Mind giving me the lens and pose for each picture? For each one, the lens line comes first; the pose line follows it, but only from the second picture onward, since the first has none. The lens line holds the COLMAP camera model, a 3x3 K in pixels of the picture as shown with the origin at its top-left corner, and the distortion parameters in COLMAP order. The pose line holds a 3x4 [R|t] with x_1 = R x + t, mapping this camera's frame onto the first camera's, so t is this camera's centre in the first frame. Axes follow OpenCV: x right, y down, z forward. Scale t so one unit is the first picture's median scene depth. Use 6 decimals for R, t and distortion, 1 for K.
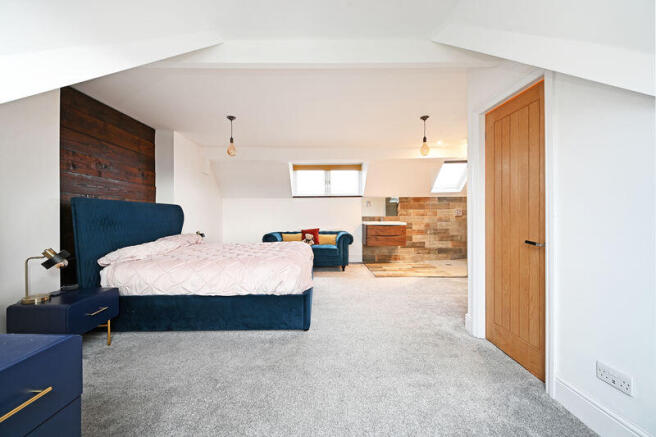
lens RADIAL K [[255.6, 0, 326.3], [0, 255.6, 216.1], [0, 0, 1]] dist [0.000436, -0.000716]
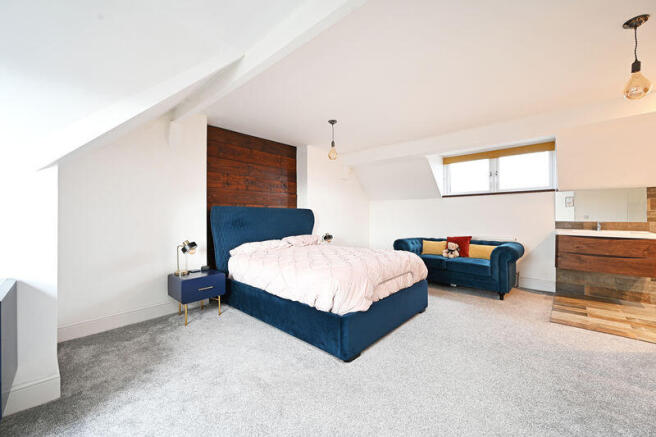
lens RADIAL K [[255.6, 0, 324.4], [0, 255.6, 217.7], [0, 0, 1]] dist [0.000436, -0.000716]
pose [[0.726408, 0.004657, -0.687248, 0.196194], [-0.006819, 0.999977, -0.000432, -0.004775], [0.687230, 0.005000, 0.726423, 0.164254]]
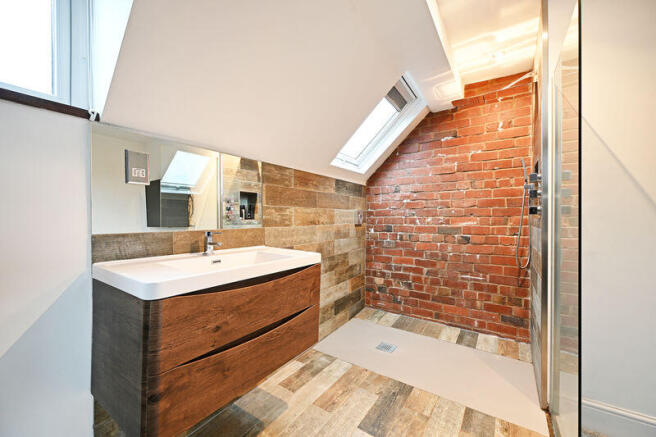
lens RADIAL K [[255.6, 0, 329.3], [0, 255.6, 219.7], [0, 0, 1]] dist [0.000436, -0.000716]
pose [[0.574858, 0.000788, 0.818253, 0.113921], [0.003847, 0.999986, -0.003665, -0.008696], [-0.818244, 0.005254, 0.574847, 0.952144]]
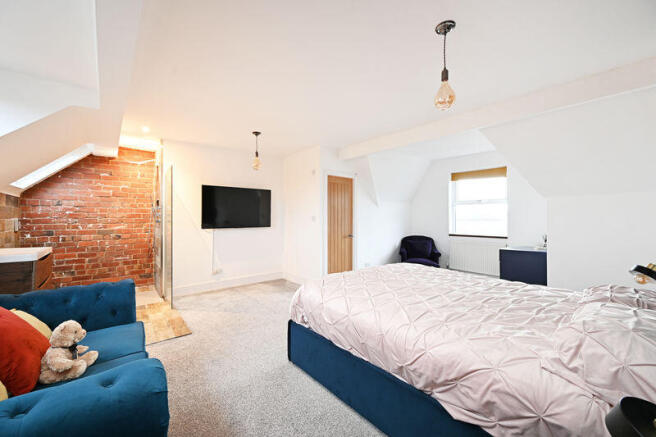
lens RADIAL K [[255.6, 0, 325.6], [0, 255.6, 216.0], [0, 0, 1]] dist [0.000436, -0.000716]
pose [[-0.634910, 0.014922, 0.772442, -0.430753], [0.012052, 0.999883, -0.009409, -0.023936], [-0.772492, 0.003335, -0.635015, 1.029281]]
